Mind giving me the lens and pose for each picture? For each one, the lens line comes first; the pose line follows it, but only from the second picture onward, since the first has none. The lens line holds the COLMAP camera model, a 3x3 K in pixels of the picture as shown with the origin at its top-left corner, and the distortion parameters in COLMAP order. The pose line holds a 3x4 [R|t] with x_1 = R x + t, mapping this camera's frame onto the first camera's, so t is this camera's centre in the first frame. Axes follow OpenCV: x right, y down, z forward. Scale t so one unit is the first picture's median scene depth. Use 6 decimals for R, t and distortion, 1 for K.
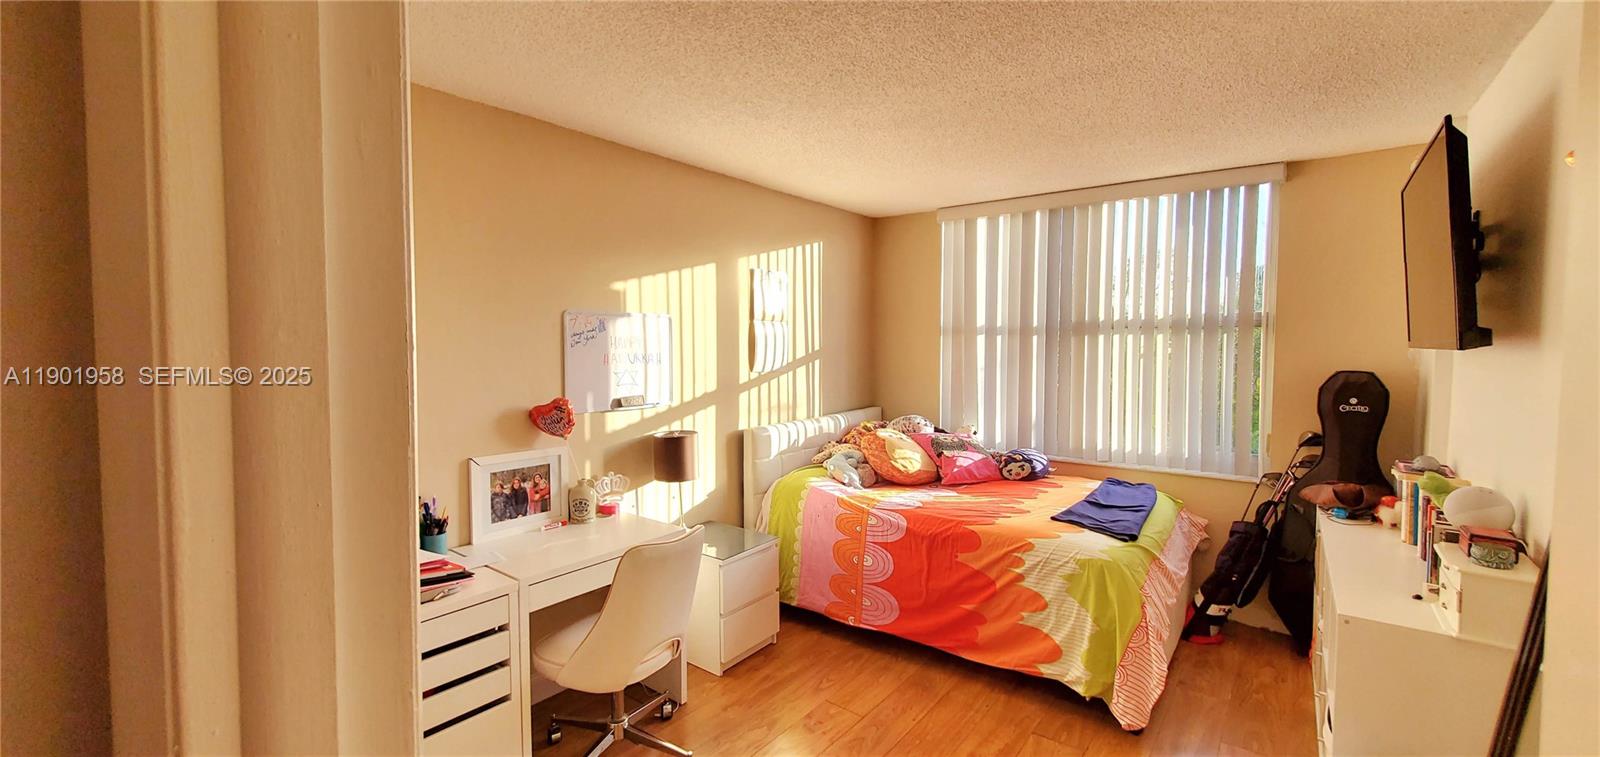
lens RADIAL K [[632.6, 0, 799.2], [0, 632.6, 372.2], [0, 0, 1]] dist [0.000135, 0.000041]
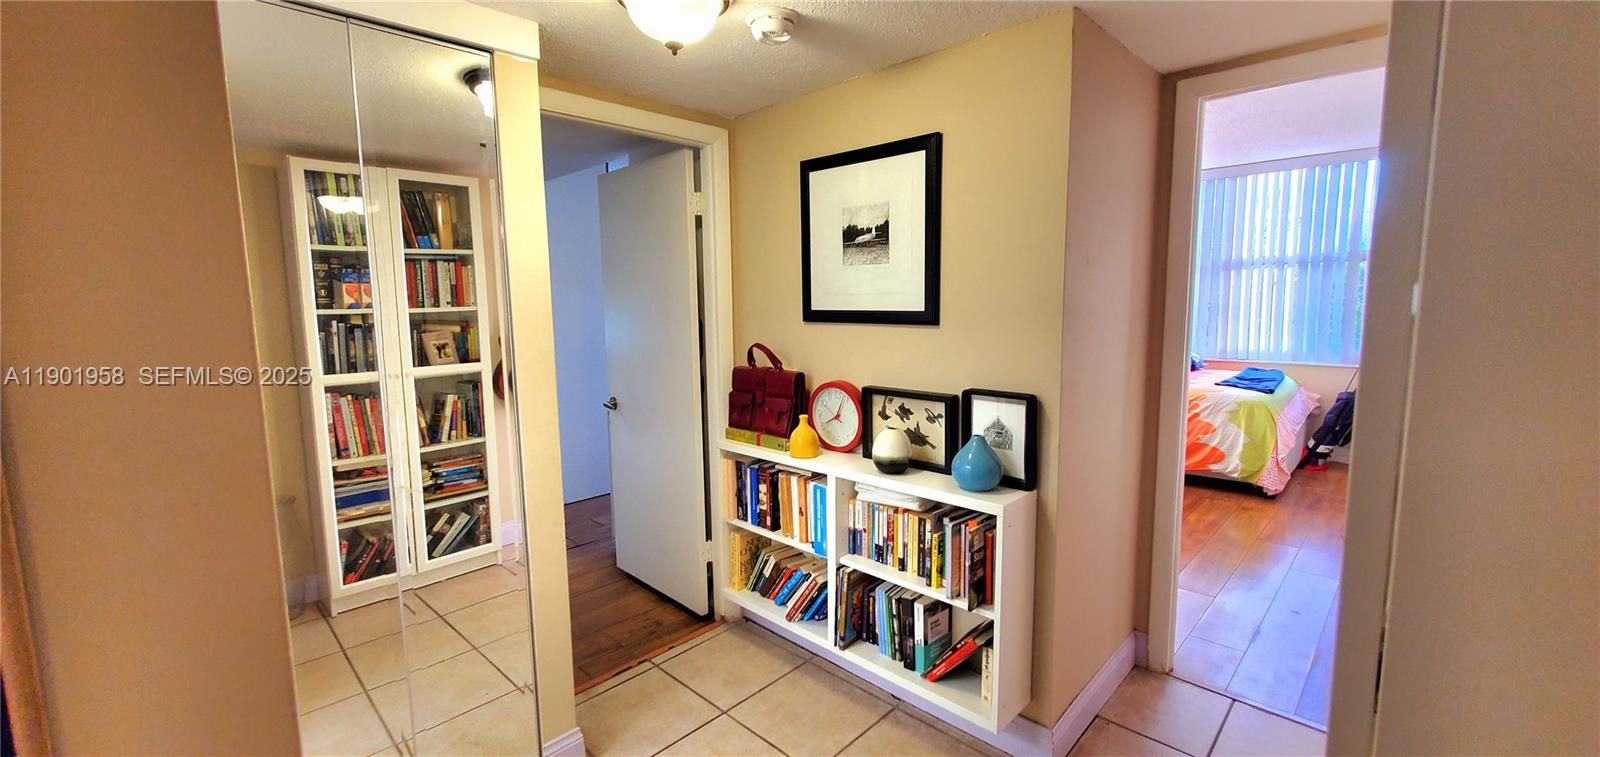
lens RADIAL K [[632.6, 0, 799.2], [0, 632.6, 372.2], [0, 0, 1]] dist [0.000135, 0.000041]
pose [[0.993656, -0.004476, -0.112369, -0.423456], [0.012756, 0.997245, 0.073079, 0.064180], [0.111732, -0.074049, 0.990976, -0.636945]]
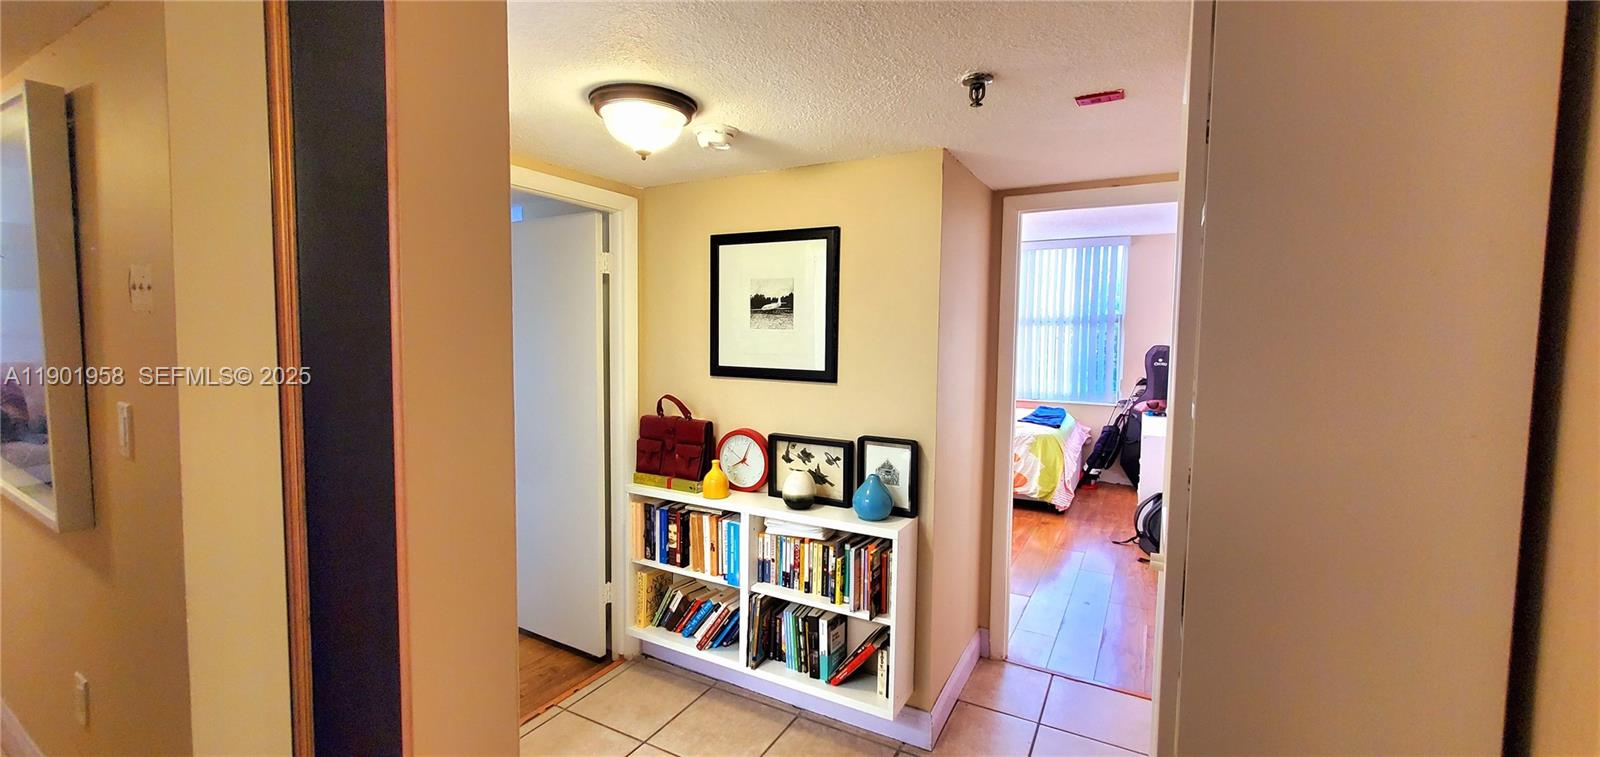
lens RADIAL K [[632.6, 0, 799.2], [0, 632.6, 372.2], [0, 0, 1]] dist [0.000135, 0.000041]
pose [[0.987724, -0.001213, 0.156203, -0.511396], [-0.002252, 0.999755, 0.022005, 0.038052], [-0.156192, -0.022086, 0.987480, -0.728549]]
